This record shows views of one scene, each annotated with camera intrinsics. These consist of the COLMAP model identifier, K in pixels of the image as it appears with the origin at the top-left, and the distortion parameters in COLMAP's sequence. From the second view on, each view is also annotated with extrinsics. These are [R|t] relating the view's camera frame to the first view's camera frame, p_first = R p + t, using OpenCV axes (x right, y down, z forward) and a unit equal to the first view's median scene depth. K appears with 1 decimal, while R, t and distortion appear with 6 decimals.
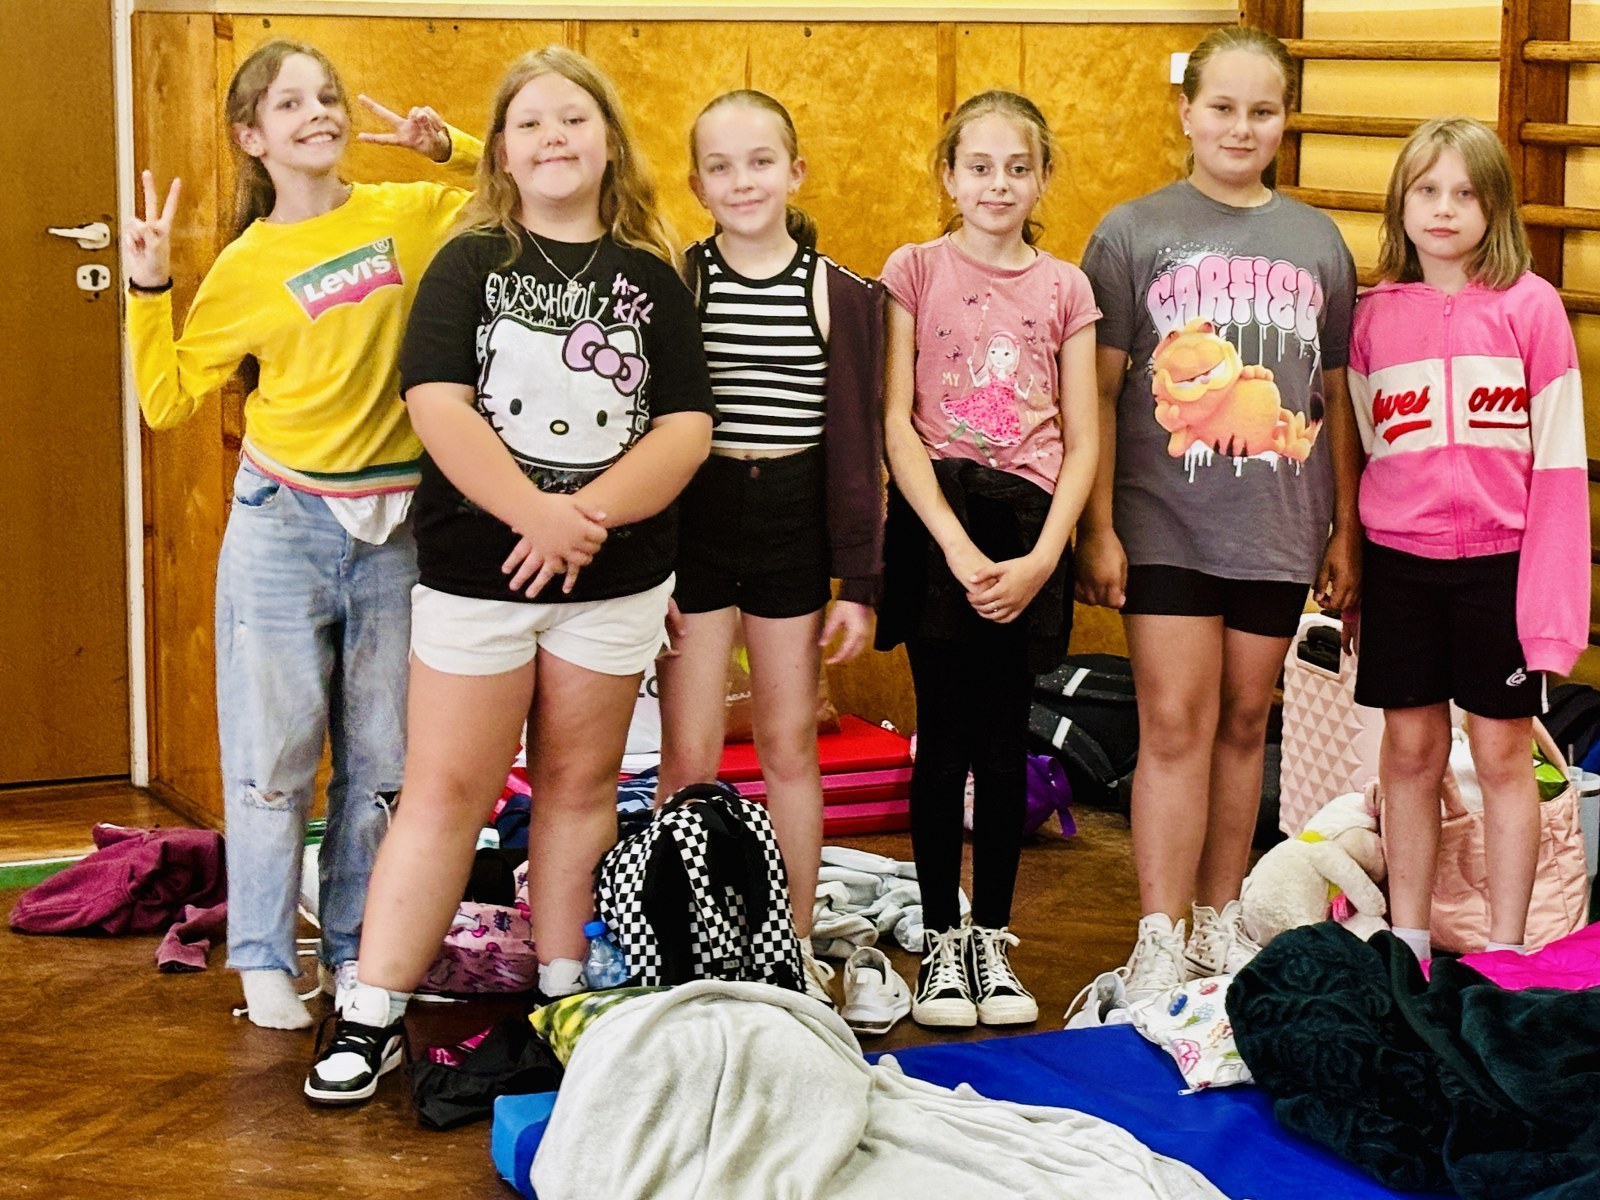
lens RADIAL K [[3700.6, 0, 799.7], [0, 3700.6, 633.9], [0, 0, 1]] dist [0.116474, -0.137573]
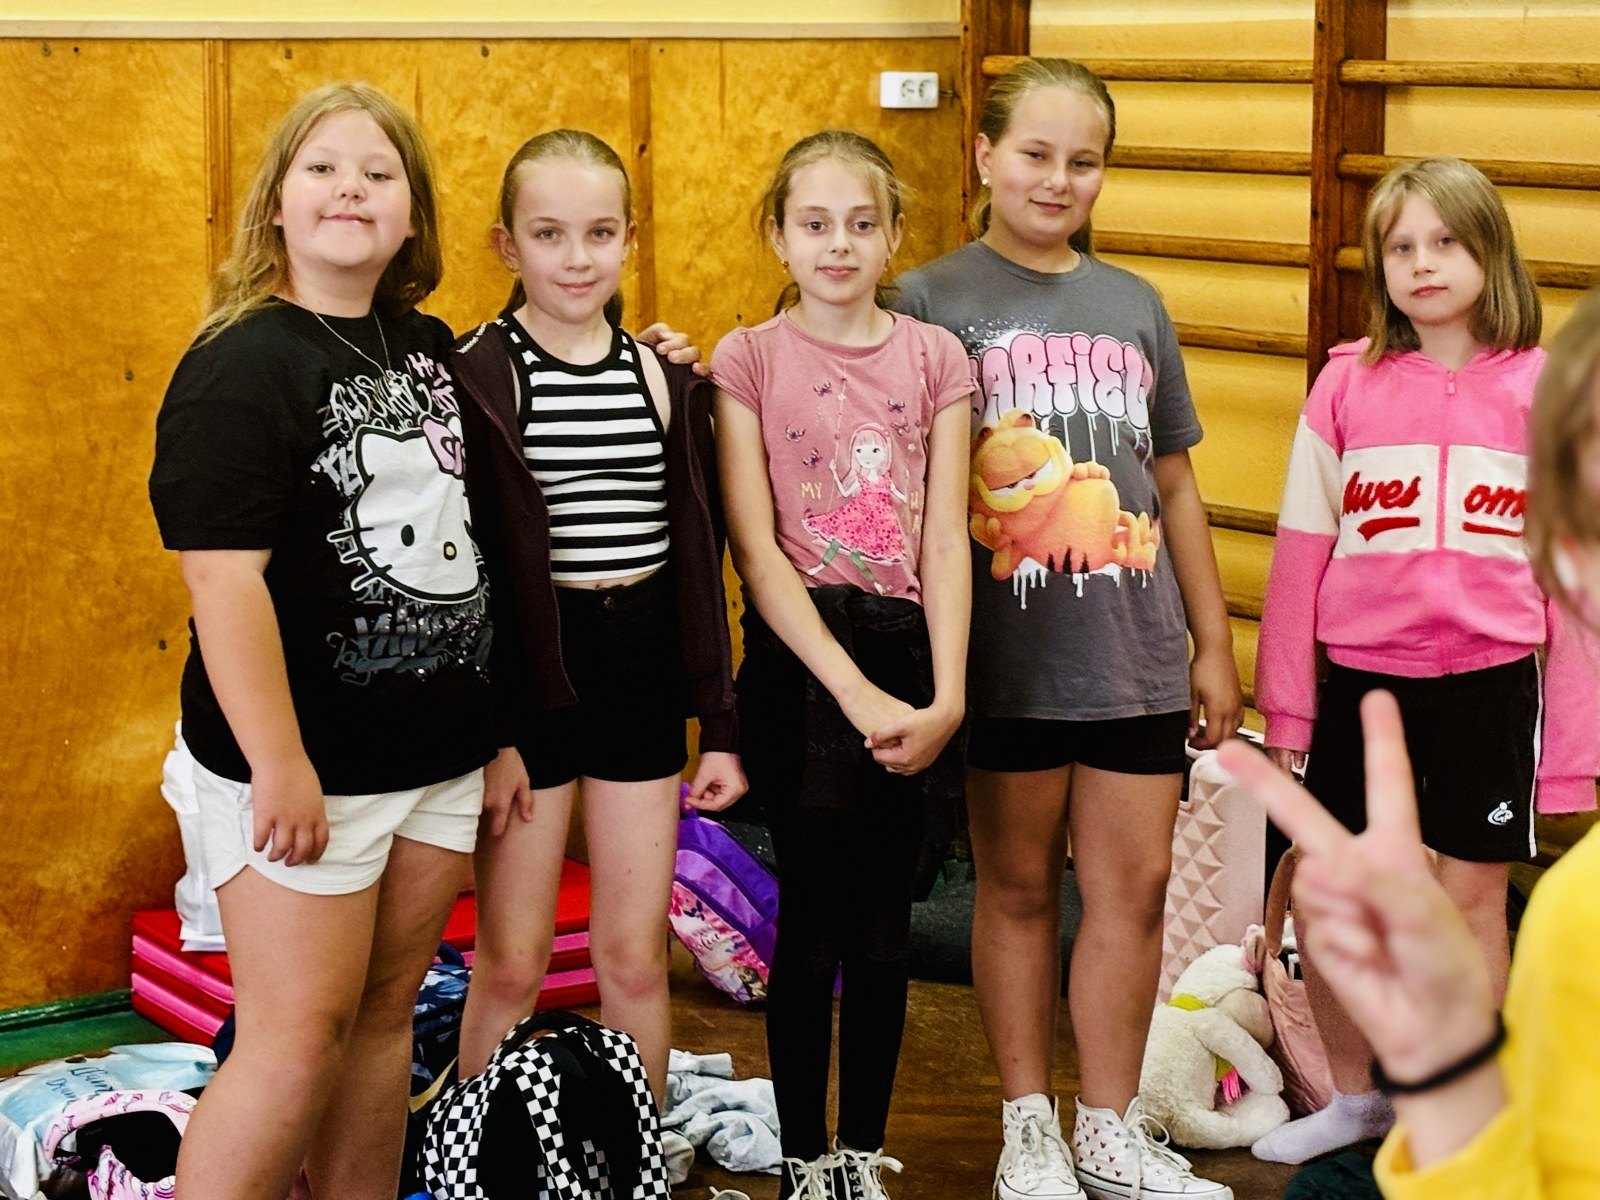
lens RADIAL K [[3666.3, 0, 800.0], [0, 3666.3, 600.0], [0, 0, 1]] dist [0.153743, -0.820191]
pose [[0.982070, -0.034508, 0.185330, -0.102962], [0.035485, 0.999368, -0.001959, -0.039116], [-0.185145, 0.008500, 0.982674, 0.193799]]
